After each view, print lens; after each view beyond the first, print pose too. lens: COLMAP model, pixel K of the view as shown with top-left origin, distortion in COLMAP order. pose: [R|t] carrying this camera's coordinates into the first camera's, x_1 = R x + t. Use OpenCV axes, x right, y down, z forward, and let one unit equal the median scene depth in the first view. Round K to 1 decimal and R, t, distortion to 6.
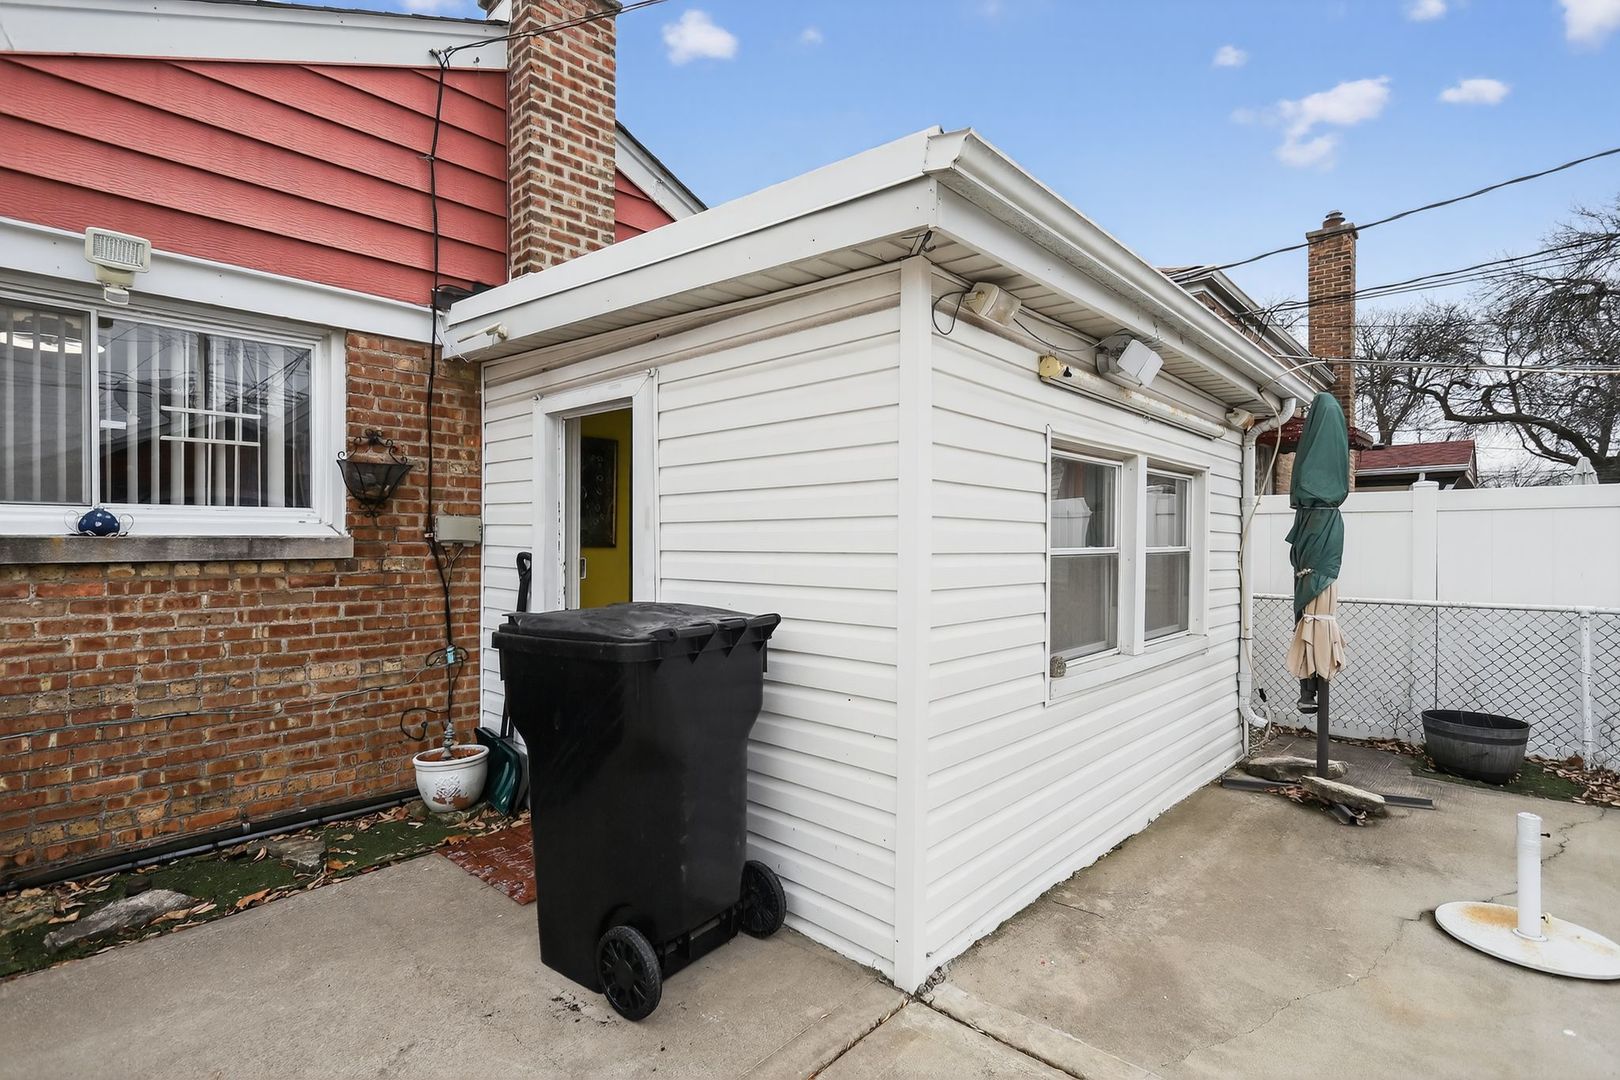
lens RADIAL K [[771.8, 0, 817.2], [0, 771.8, 543.4], [0, 0, 1]] dist [-0.001409, 0.000686]
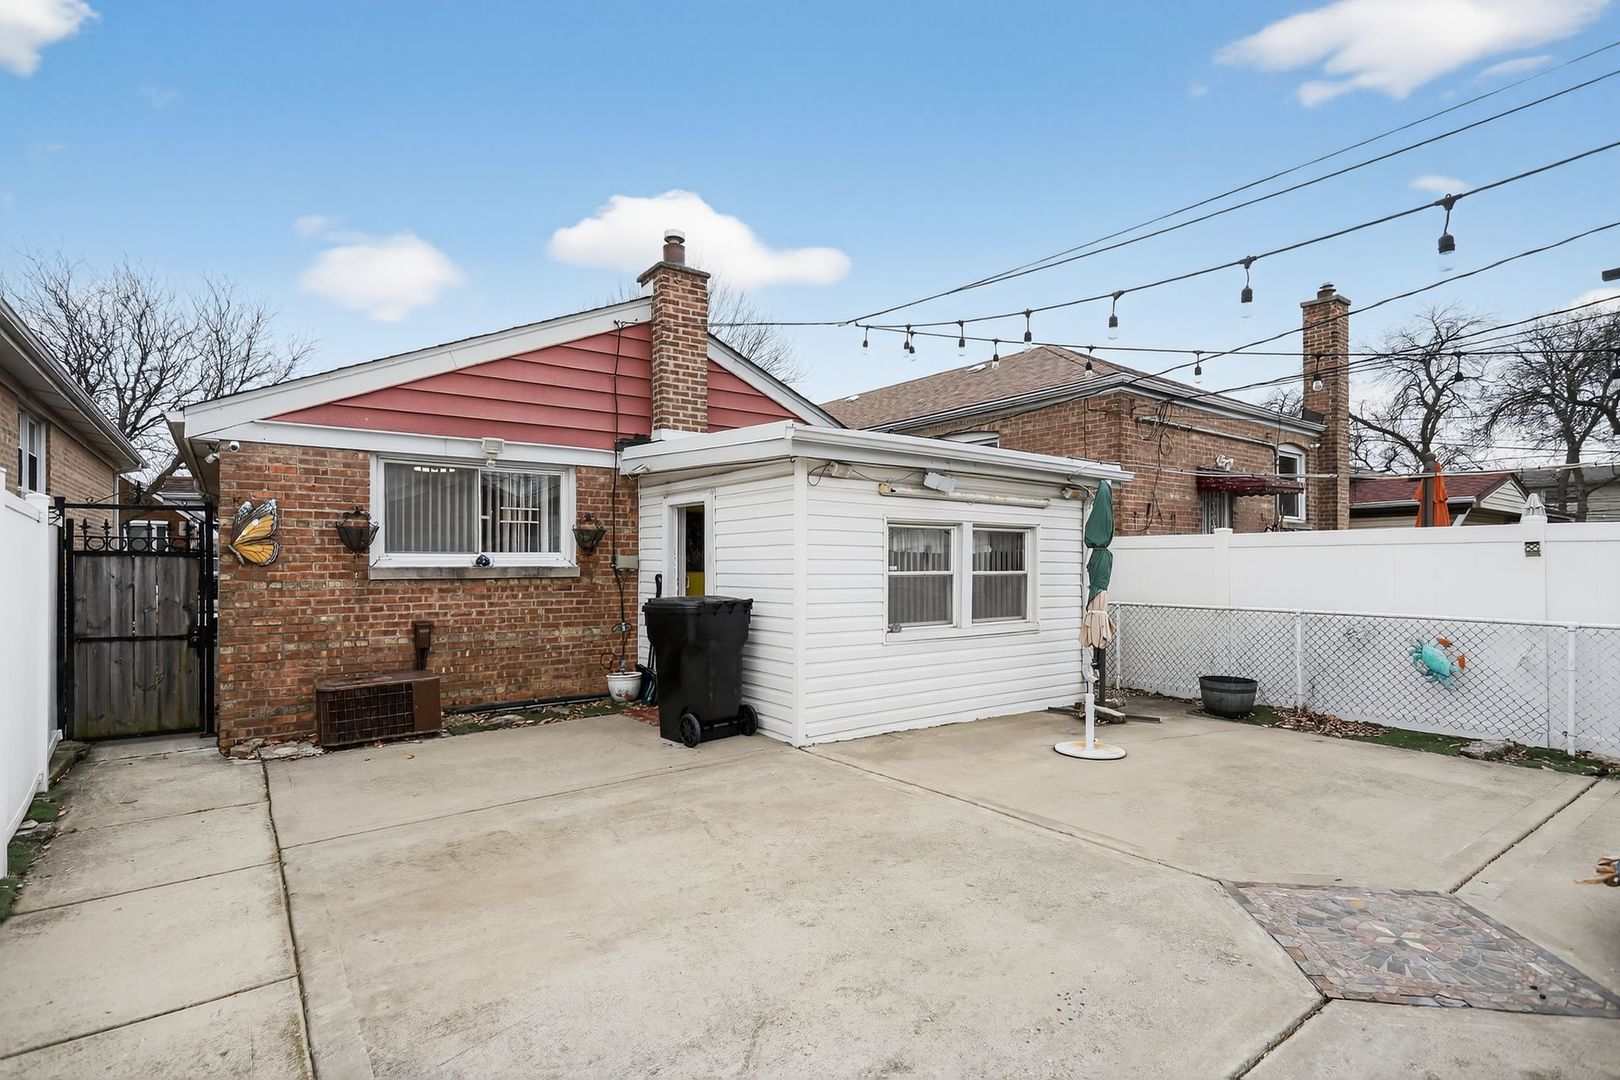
lens RADIAL K [[771.8, 0, 817.6], [0, 771.8, 564.9], [0, 0, 1]] dist [-0.001409, 0.000686]
pose [[0.982862, -0.002091, -0.184328, 0.408889], [0.001395, 0.999991, -0.003908, -0.003821], [0.184335, 0.003584, 0.982857, -0.923078]]
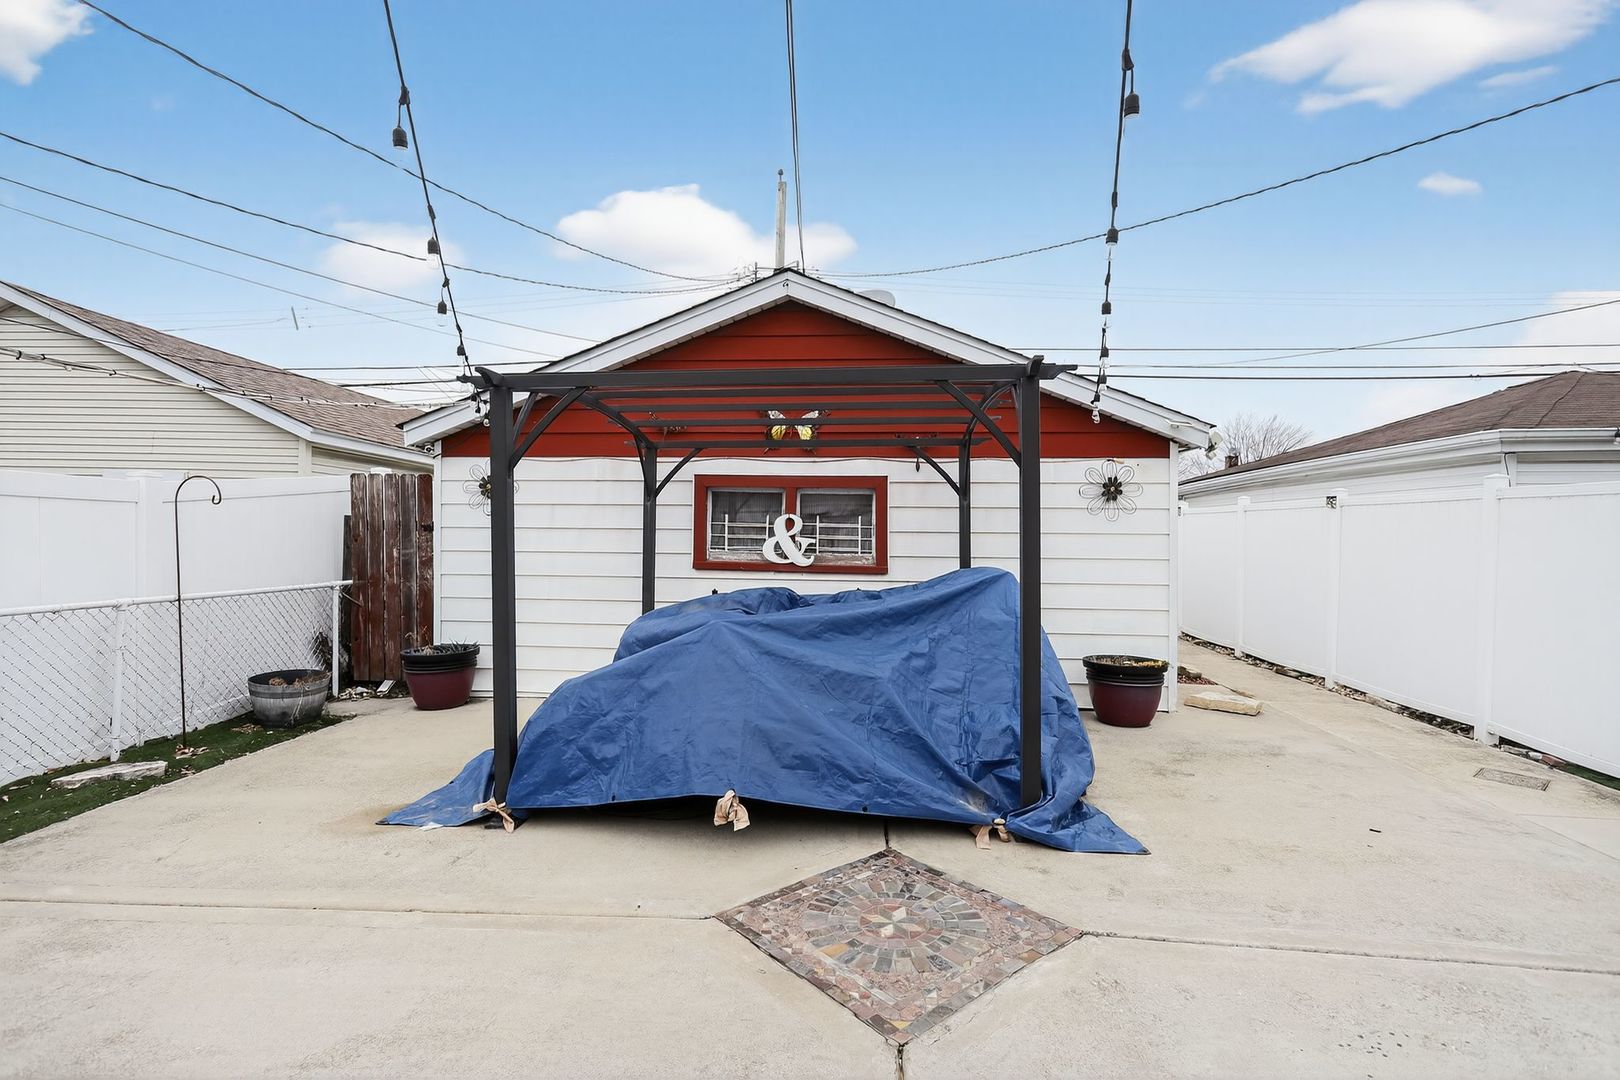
lens RADIAL K [[771.8, 0, 811.9], [0, 771.8, 542.1], [0, 0, 1]] dist [-0.001409, 0.000686]
pose [[-0.603709, -0.016806, 0.797028, 0.303016], [-0.006361, 0.999847, 0.016265, -0.008391], [-0.797180, 0.004750, -0.603723, 0.434856]]
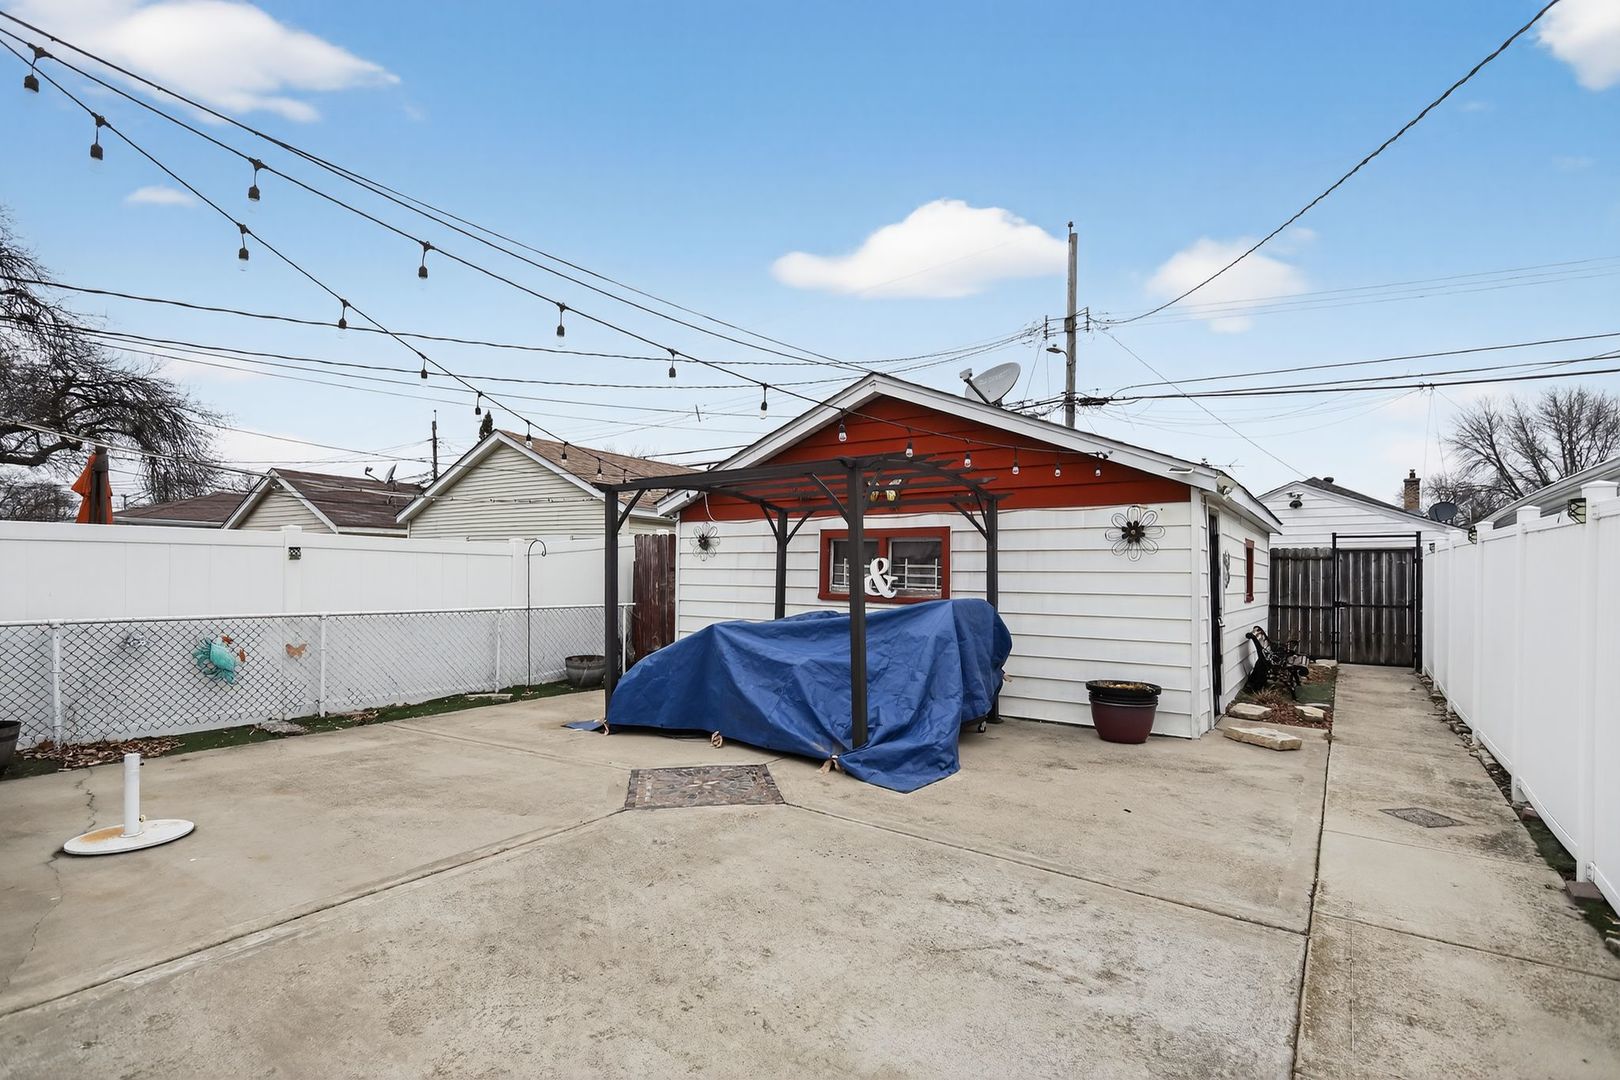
lens RADIAL K [[771.8, 0, 798.3], [0, 771.8, 564.4], [0, 0, 1]] dist [-0.001409, 0.000686]
pose [[-0.117036, 0.006947, 0.993103, -0.506183], [-0.004301, 0.999963, -0.007502, -0.005552], [-0.993118, -0.005149, -0.117002, -0.071920]]
